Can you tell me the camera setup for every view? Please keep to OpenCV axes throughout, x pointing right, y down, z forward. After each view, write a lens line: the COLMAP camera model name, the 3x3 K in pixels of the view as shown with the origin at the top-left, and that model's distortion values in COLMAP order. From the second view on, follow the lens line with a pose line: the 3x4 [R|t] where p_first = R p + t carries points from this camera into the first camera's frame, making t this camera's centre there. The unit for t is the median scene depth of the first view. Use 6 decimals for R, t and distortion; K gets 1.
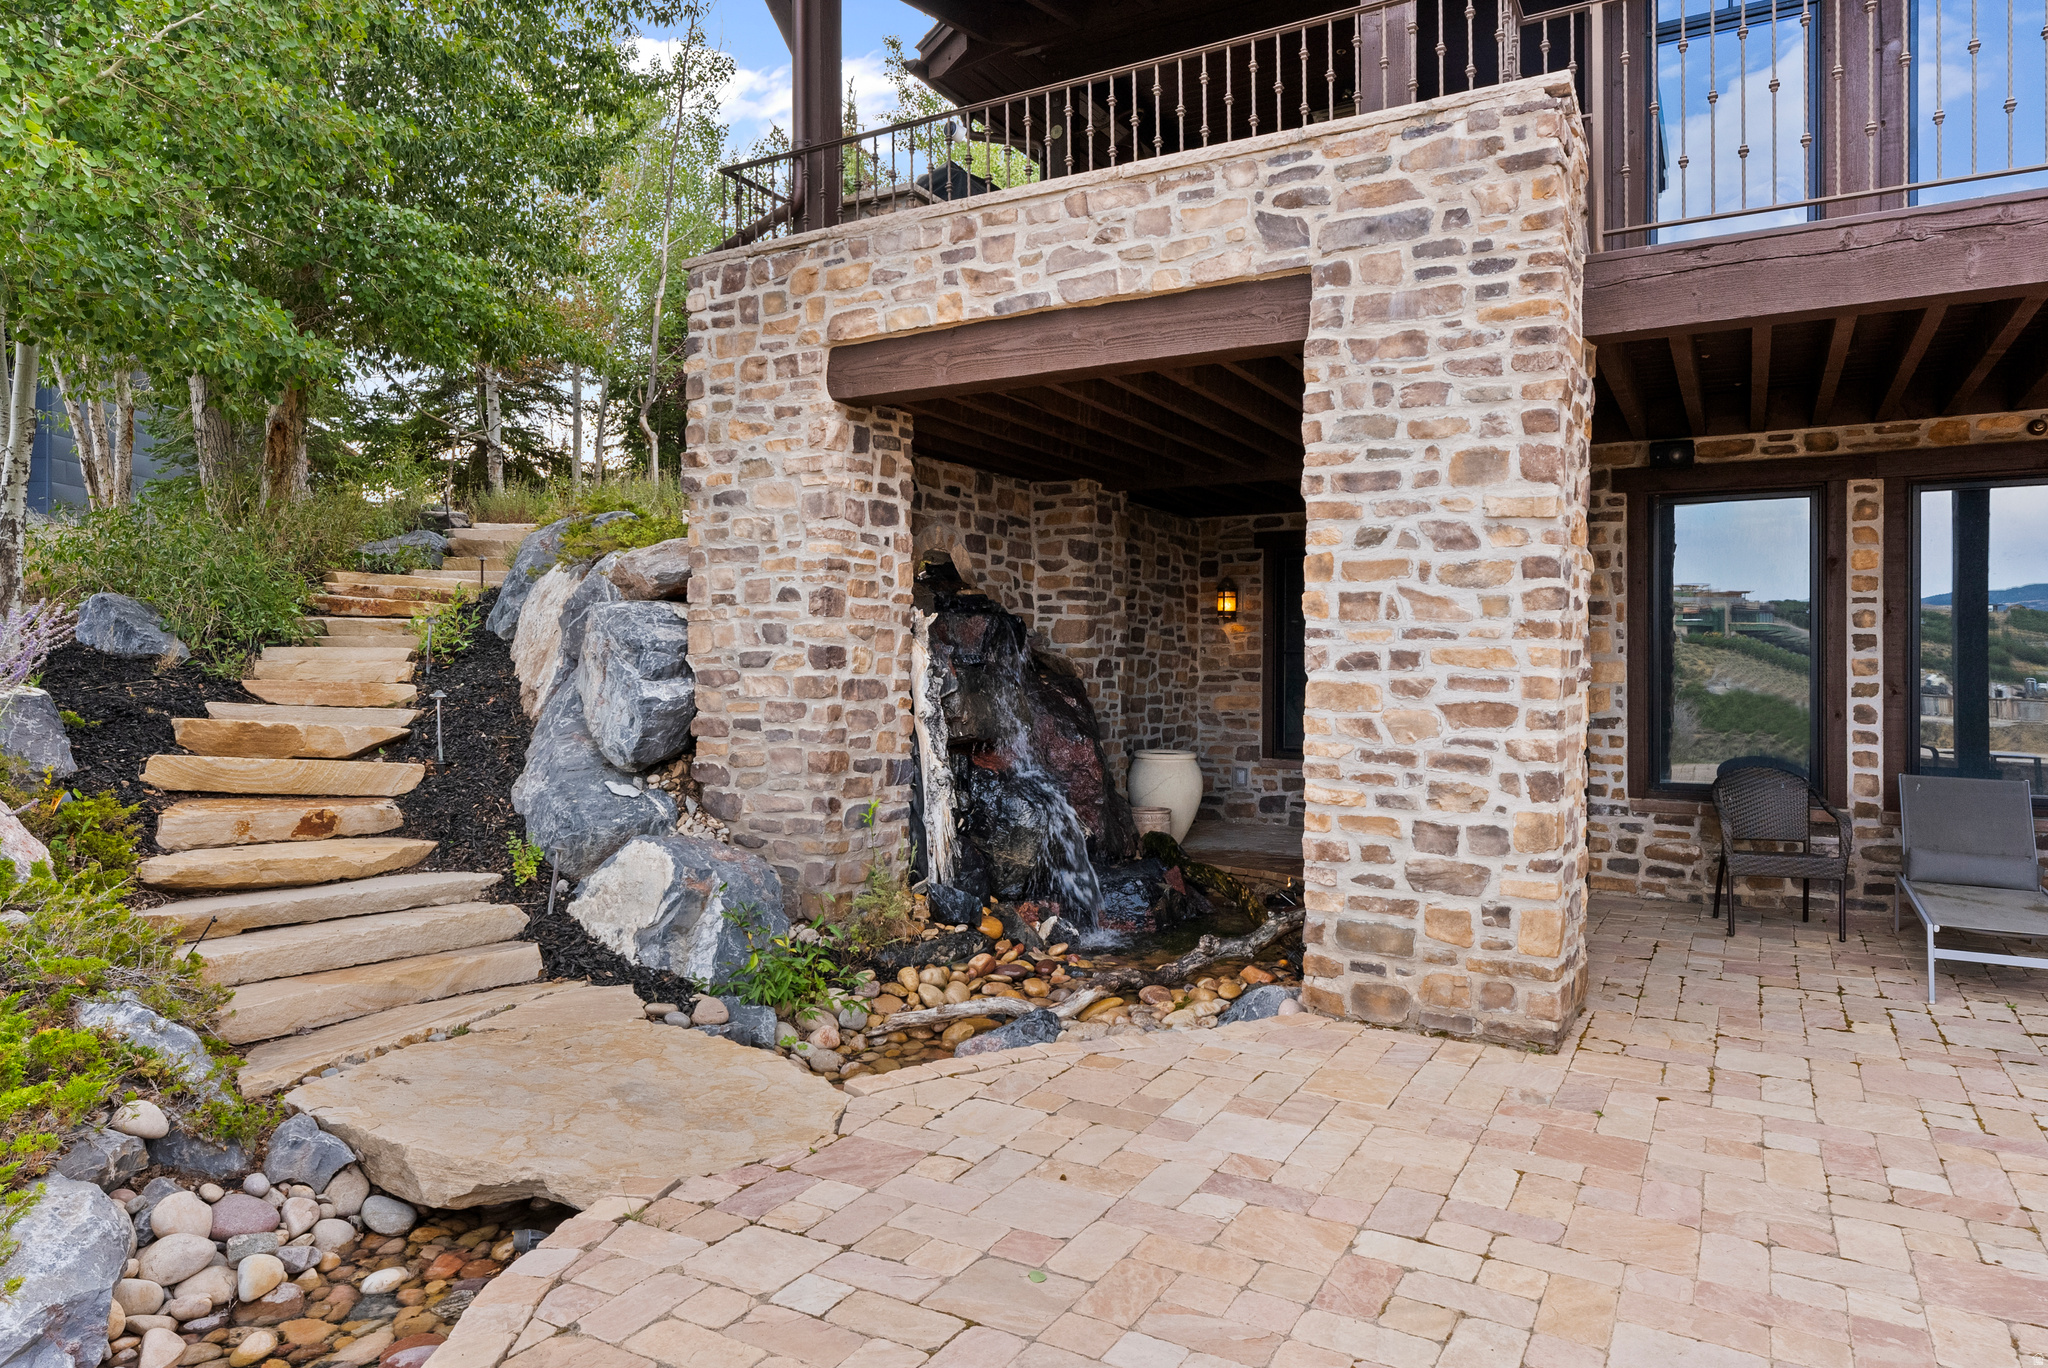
lens RADIAL K [[1325.5, 0, 962.2], [0, 1325.5, 667.9], [0, 0, 1]] dist [-0.006909, -0.000895]
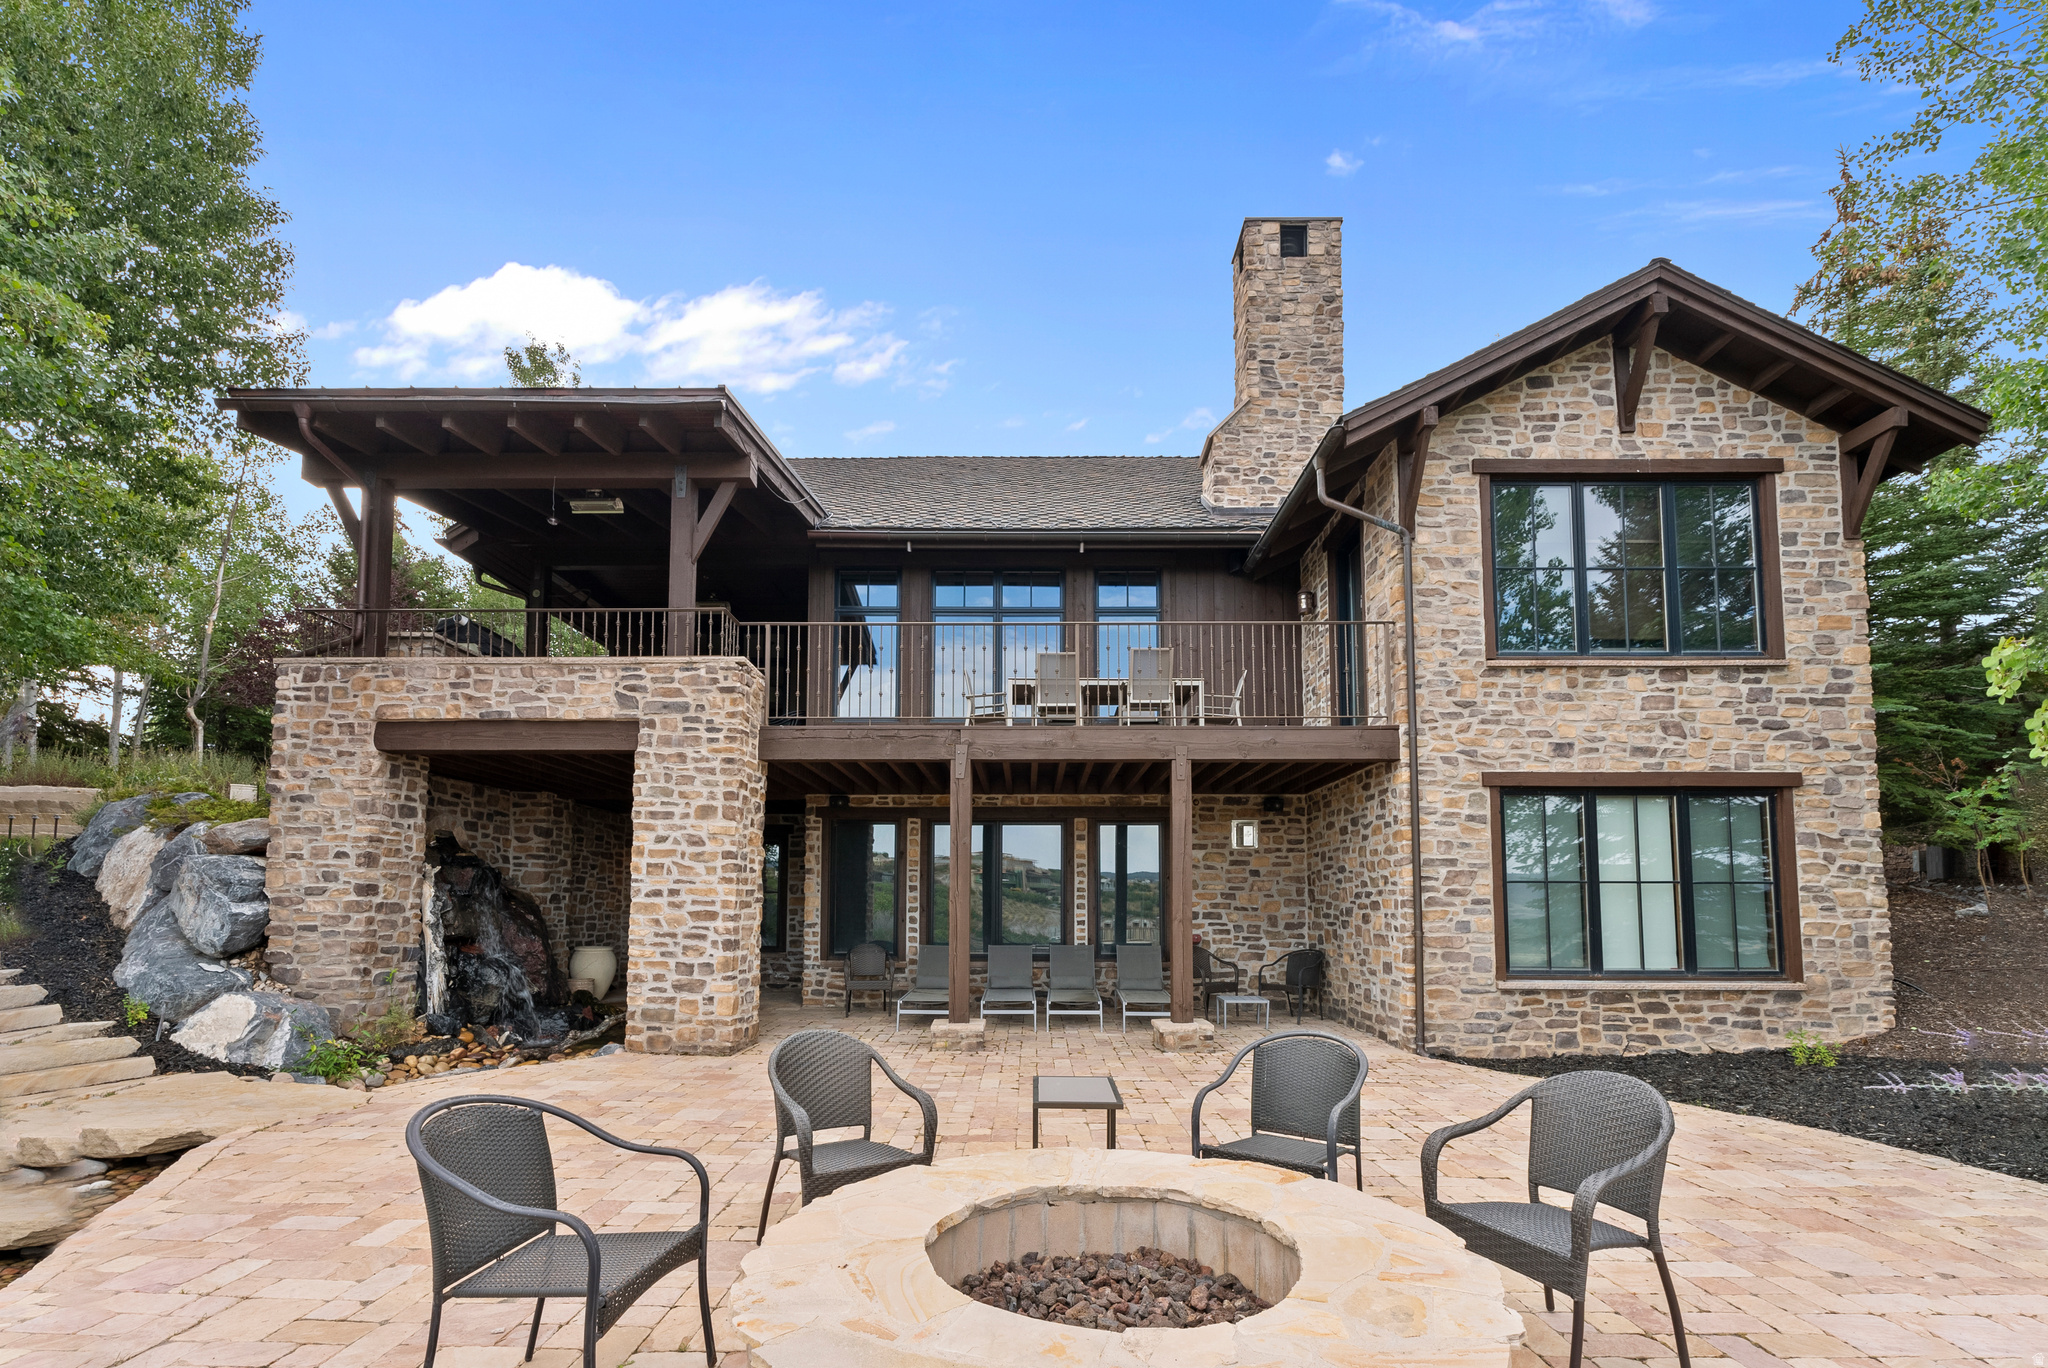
lens RADIAL K [[923.4, 0, 1024.2], [0, 923.4, 842.0], [0, 0, 1]] dist [0.002805, 0.000308]
pose [[0.861840, 0.036614, 0.505857, 0.031672], [-0.001541, 0.997575, -0.069579, 0.013257], [-0.507178, 0.059186, 0.859807, -0.551428]]
